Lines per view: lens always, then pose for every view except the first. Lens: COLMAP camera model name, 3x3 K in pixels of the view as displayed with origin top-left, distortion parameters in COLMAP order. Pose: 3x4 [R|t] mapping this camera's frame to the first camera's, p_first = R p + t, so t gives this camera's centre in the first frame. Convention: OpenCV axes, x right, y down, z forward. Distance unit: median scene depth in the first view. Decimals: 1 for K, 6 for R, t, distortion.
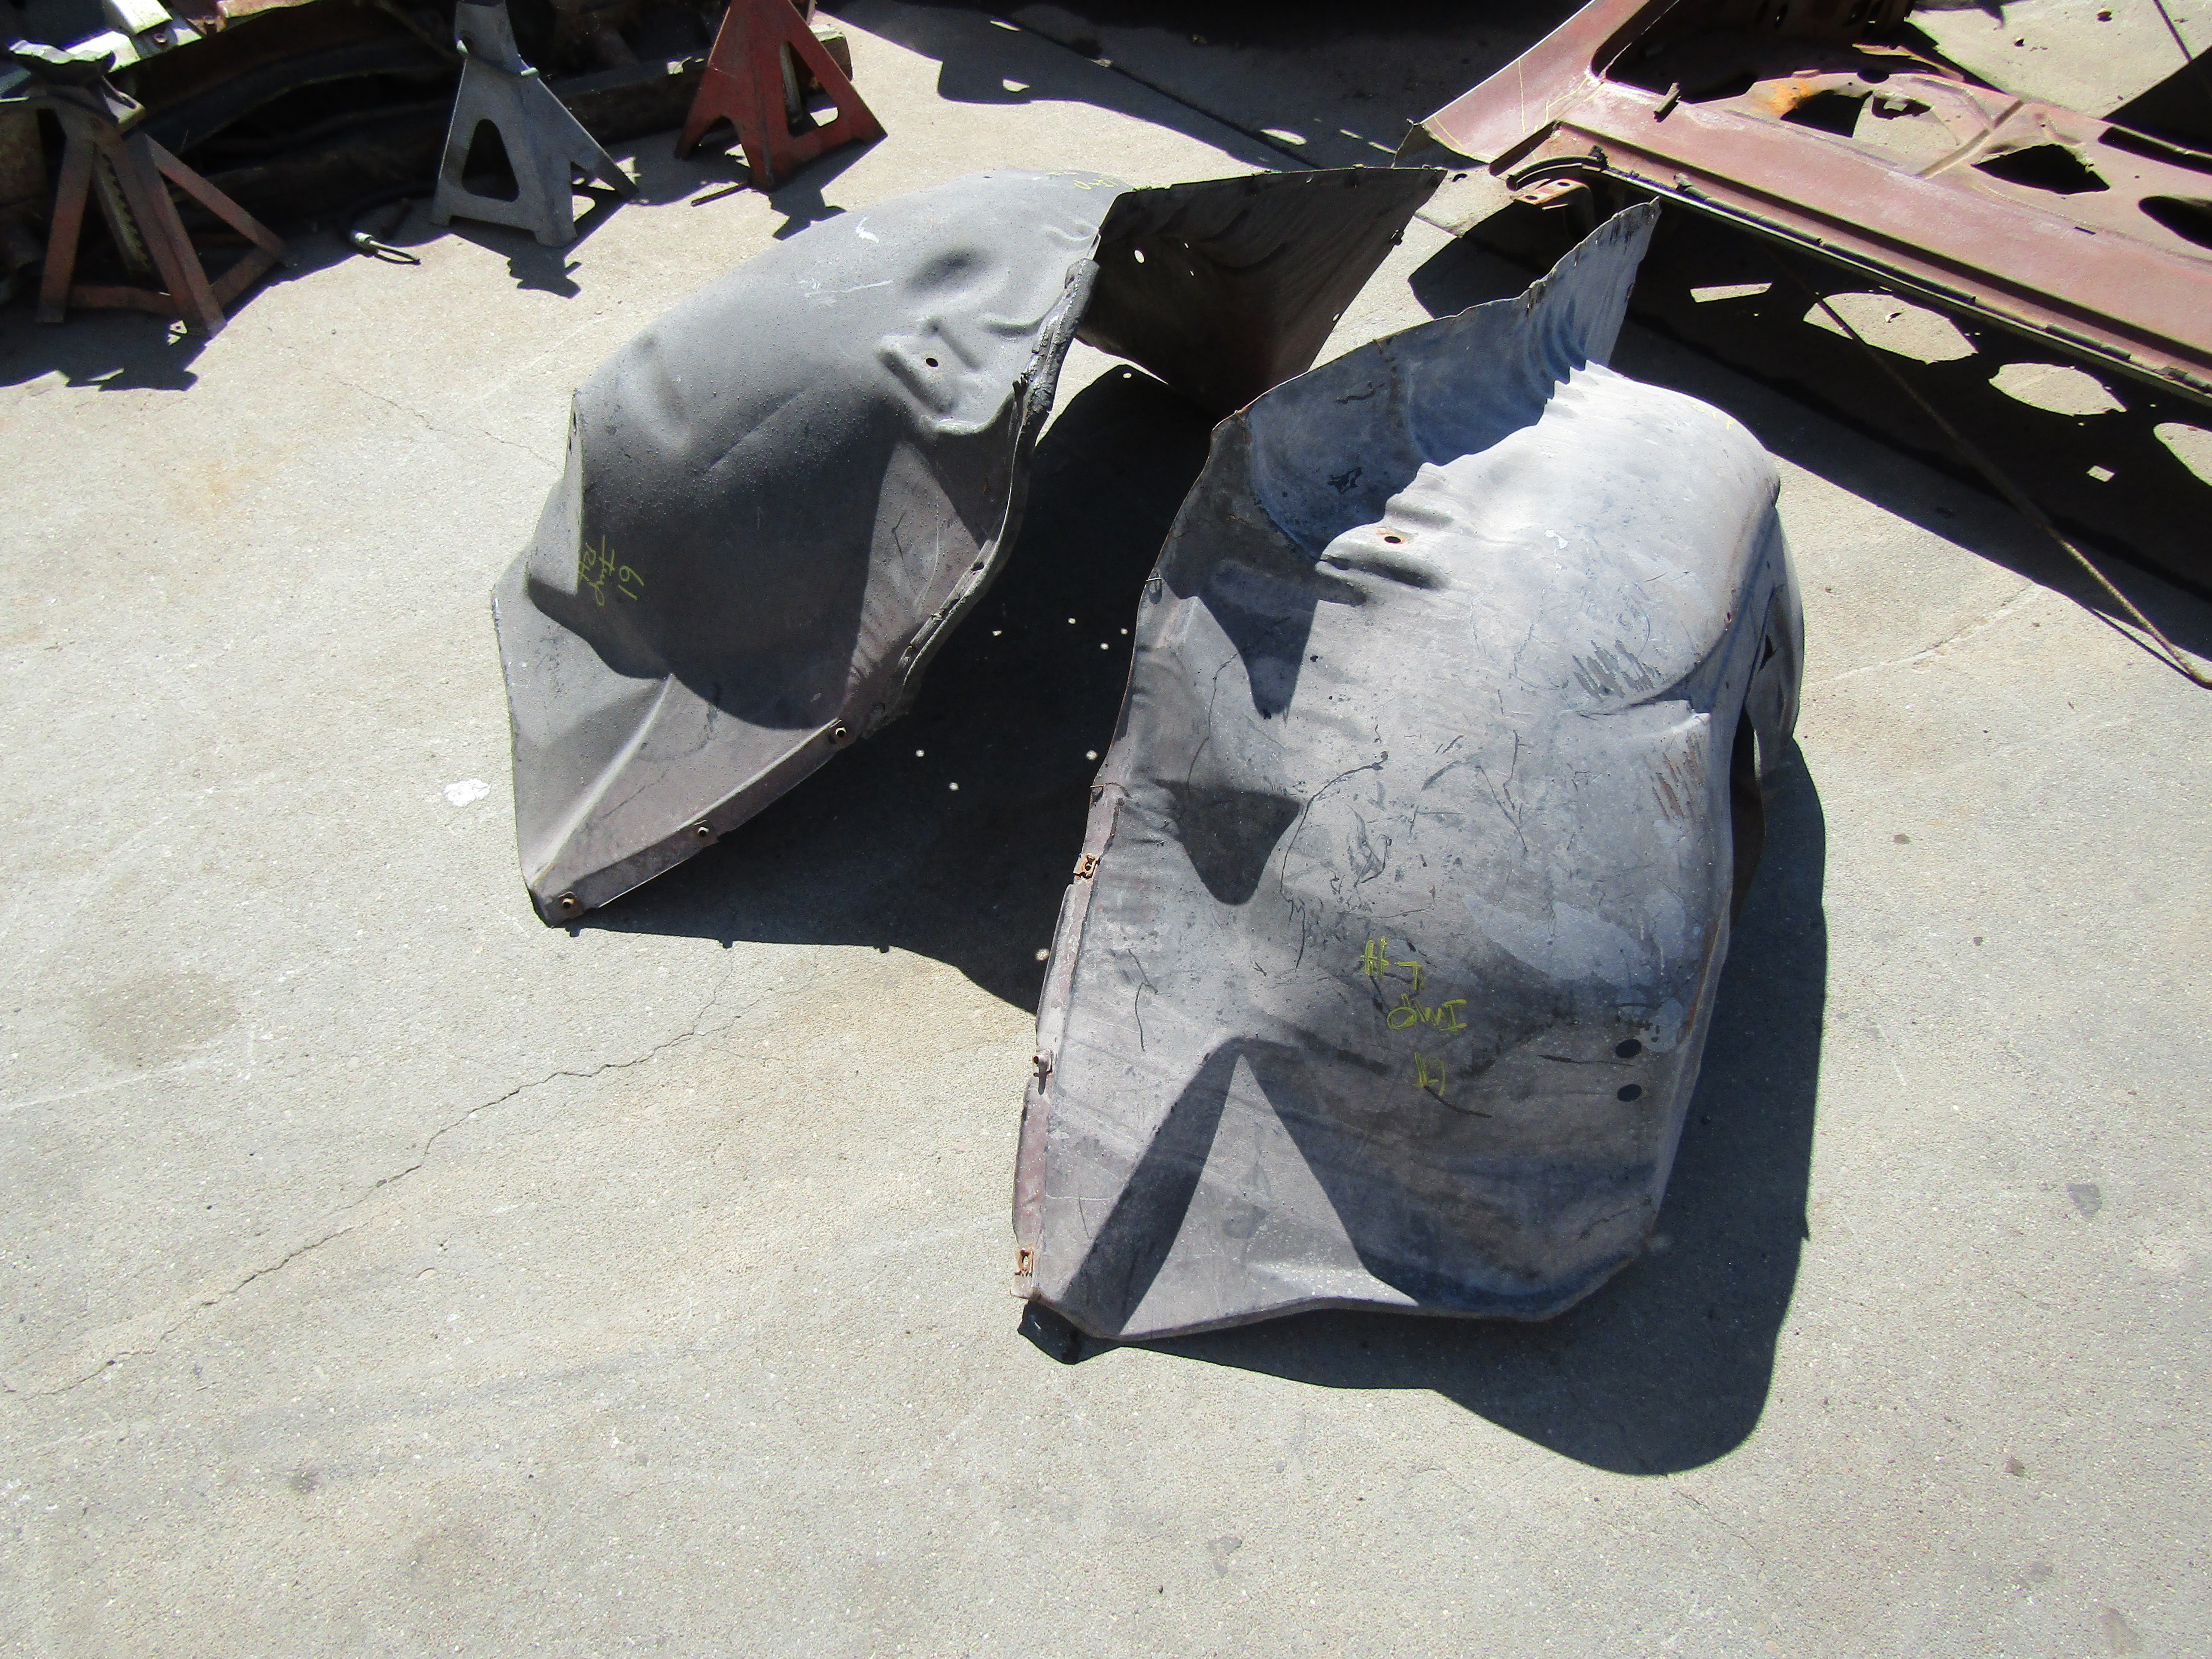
lens RADIAL K [[1577.6, 0, 1093.3], [0, 1577.6, 823.8], [0, 0, 1]] dist [-0.004395, -0.007788]
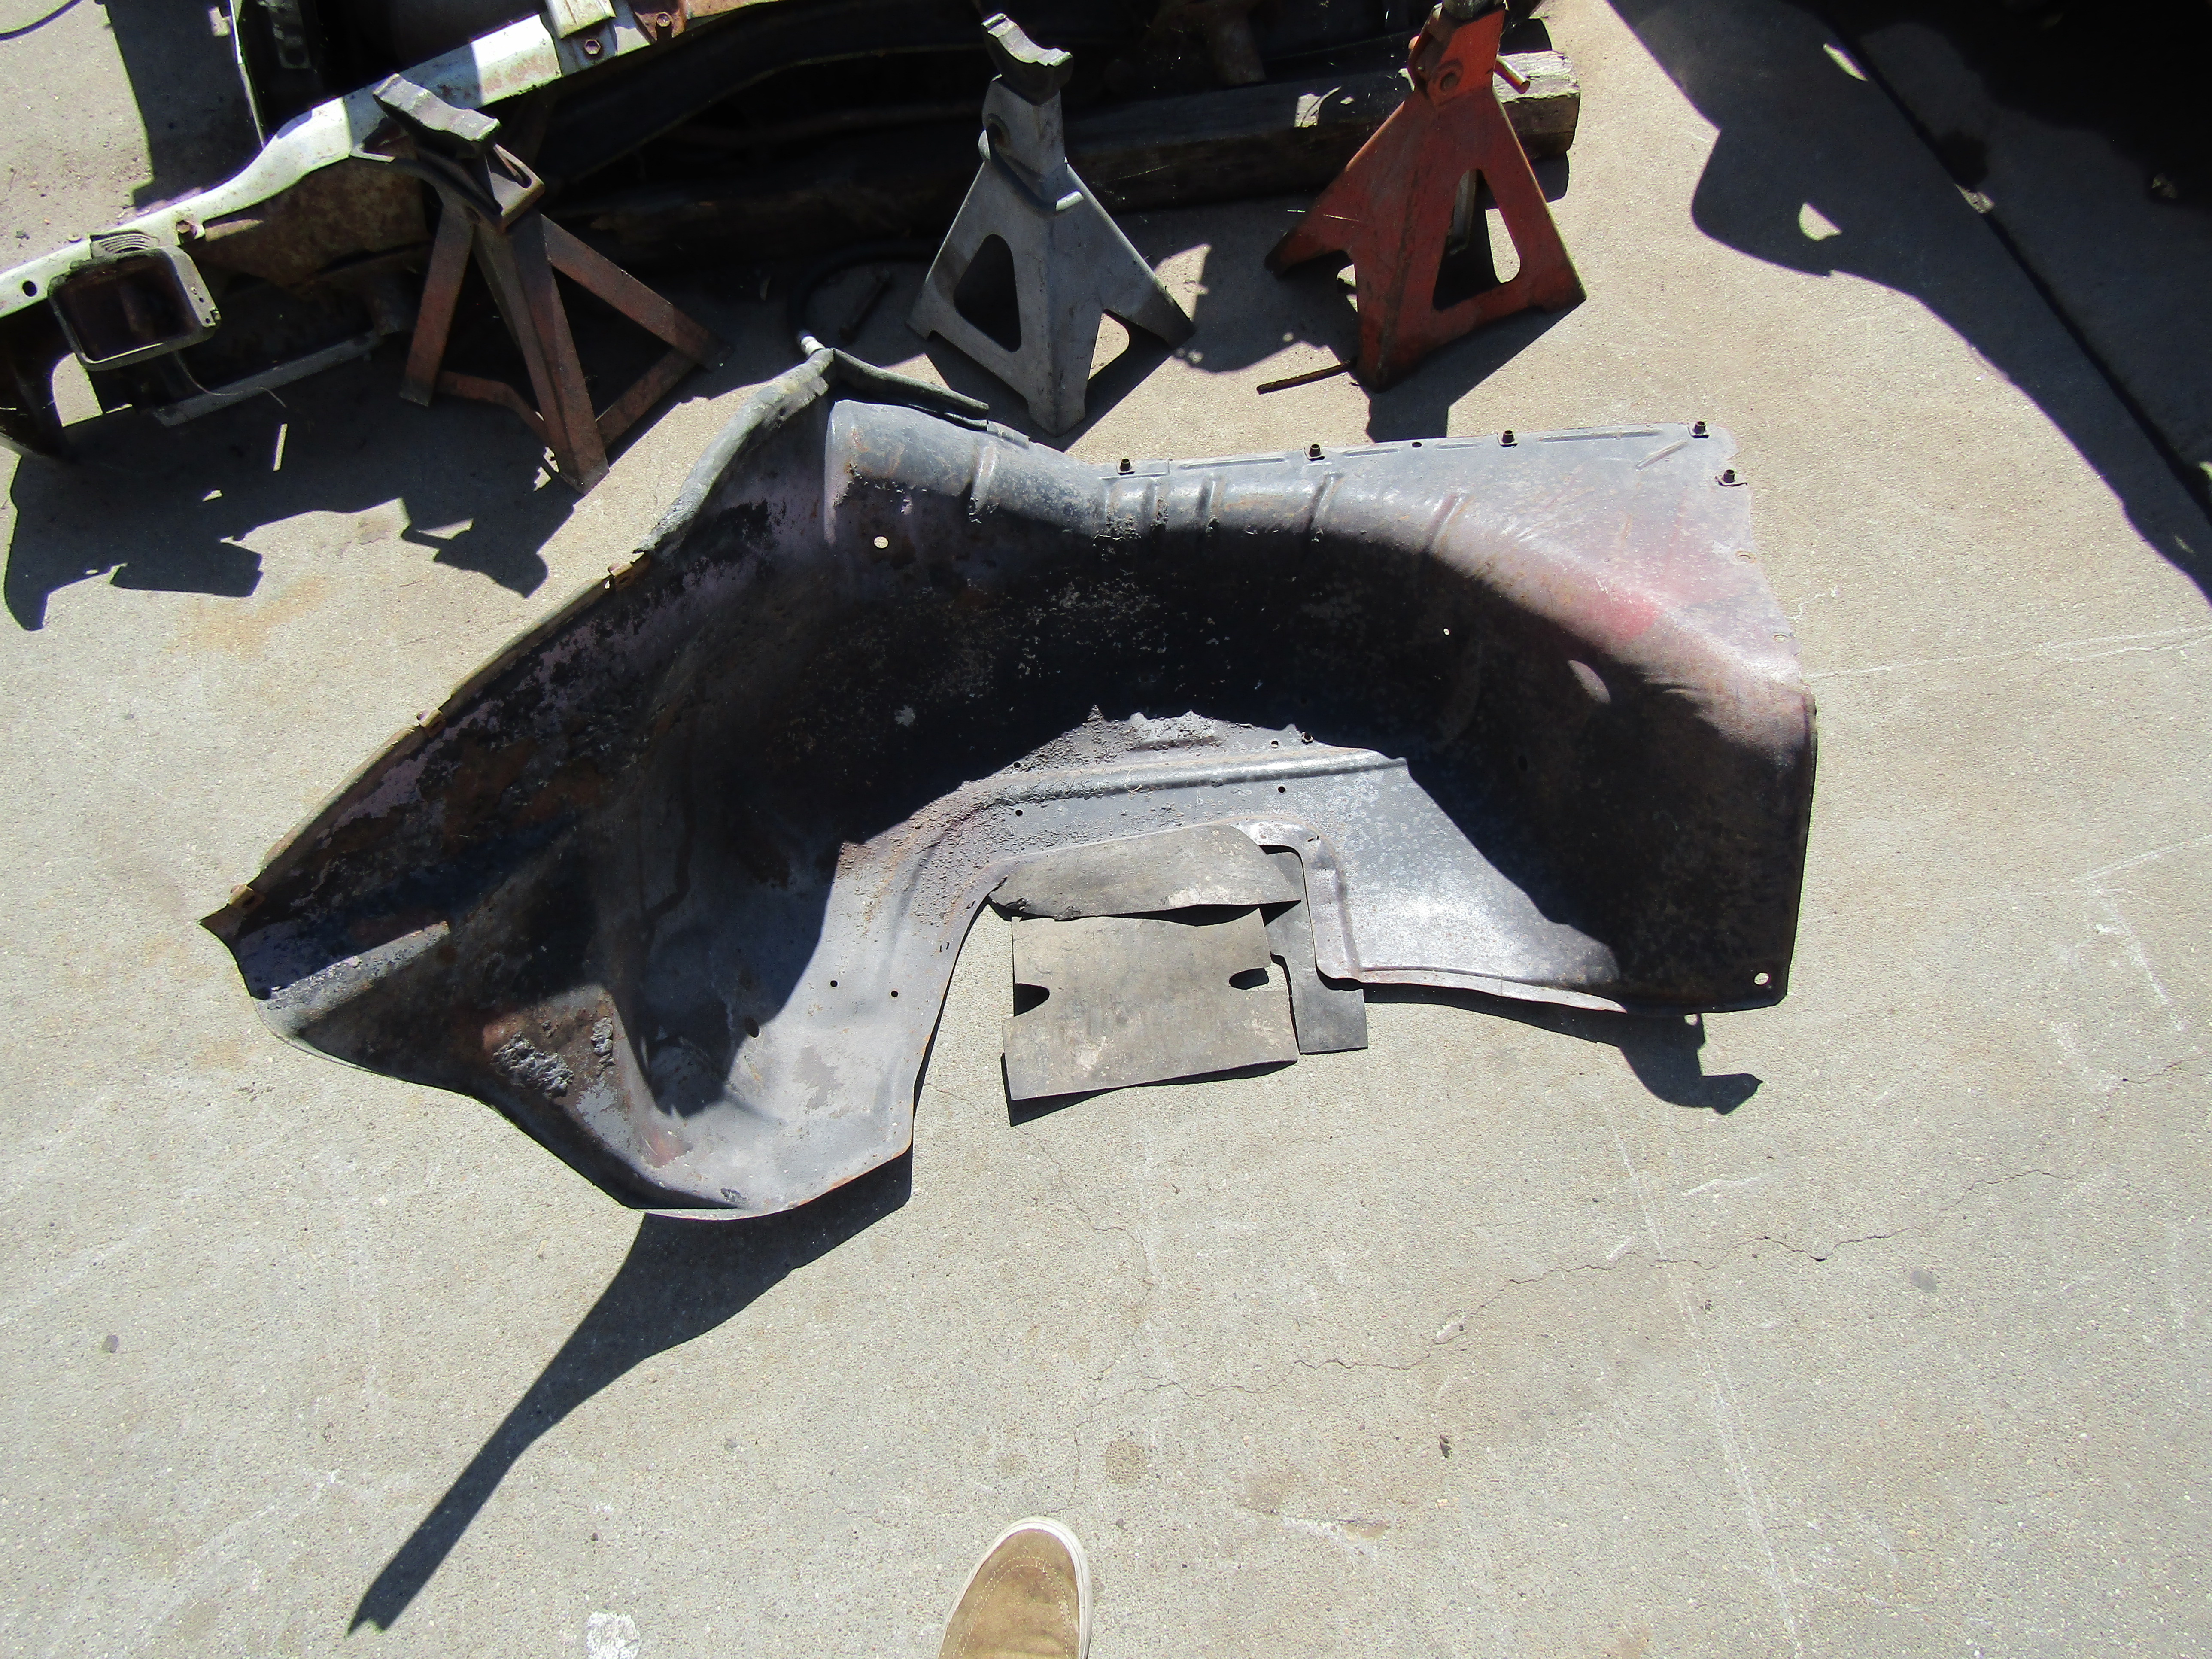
lens RADIAL K [[1577.6, 0, 1102.8], [0, 1577.6, 820.2], [0, 0, 1]] dist [-0.004395, -0.007788]
pose [[0.913748, 0.339472, -0.223212, -0.183710], [-0.264233, 0.913885, 0.308212, -0.755489], [0.308619, -0.222648, 0.924761, 0.561639]]
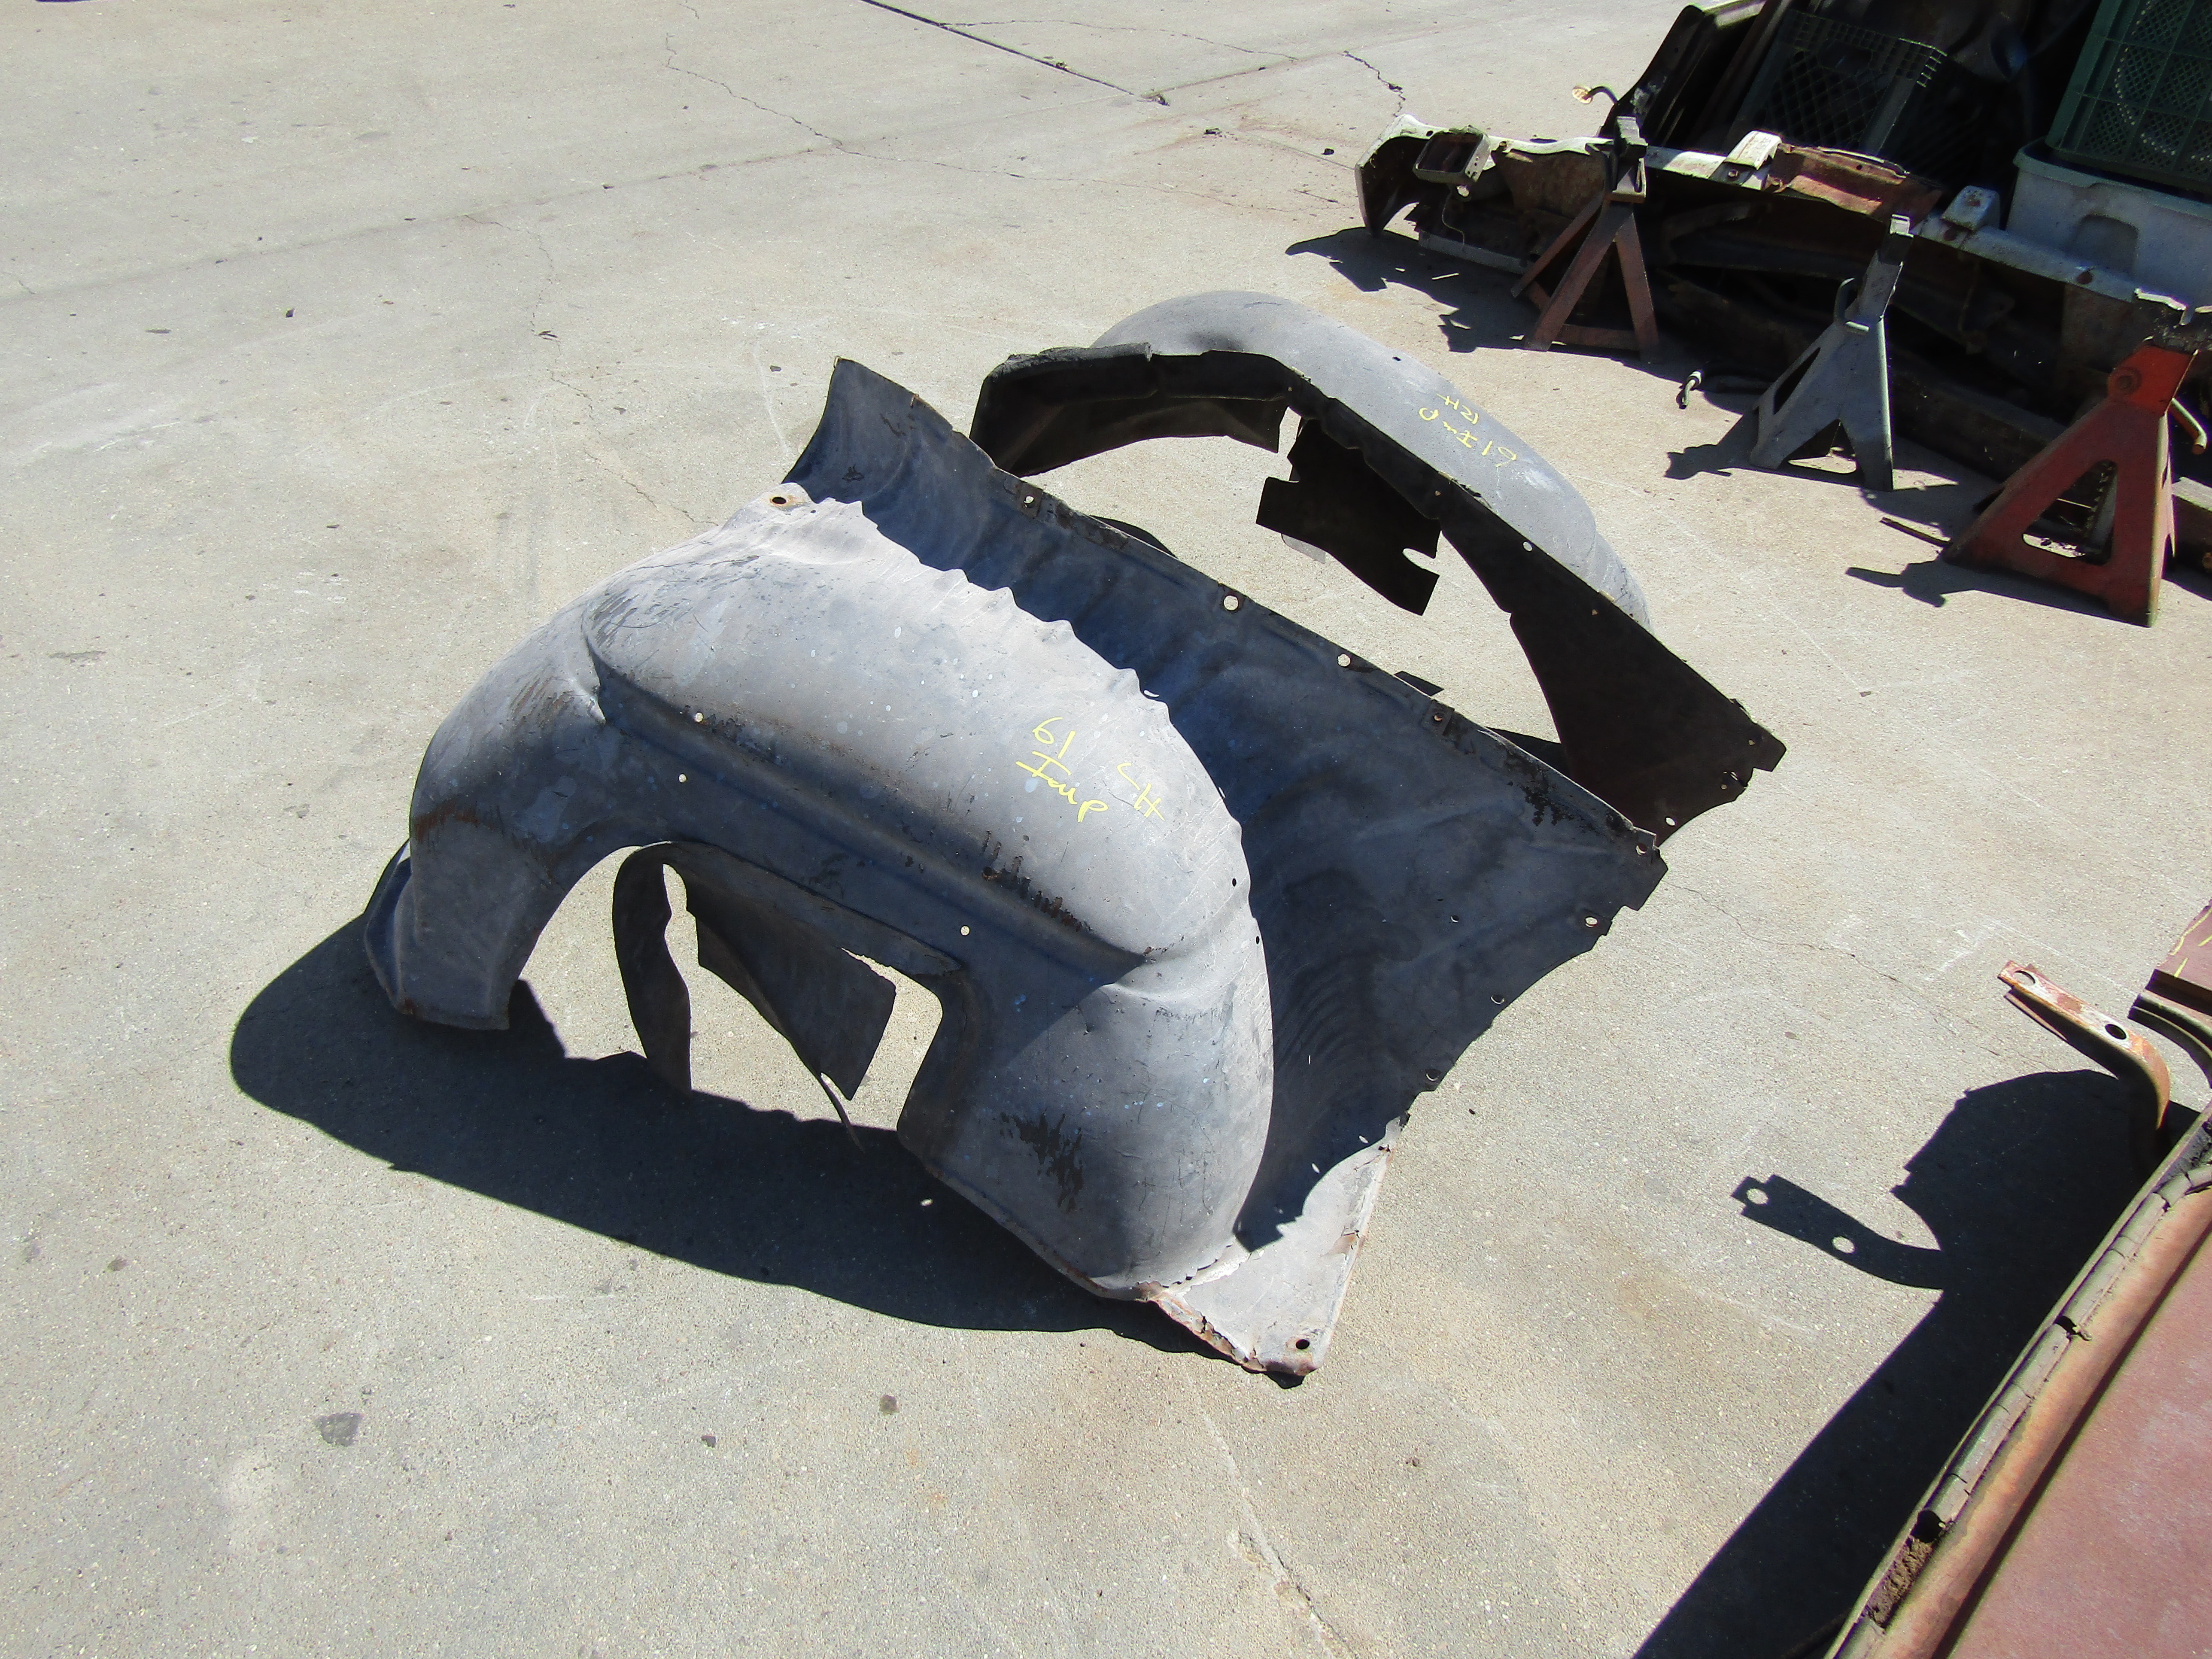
lens RADIAL K [[1577.6, 0, 1105.8], [0, 1577.6, 832.0], [0, 0, 1]] dist [-0.004395, -0.007788]
pose [[0.044464, 0.645333, -0.762606, 1.020441], [-0.761812, 0.515729, 0.392003, -0.568704], [0.646270, 0.563533, 0.514554, 0.574856]]
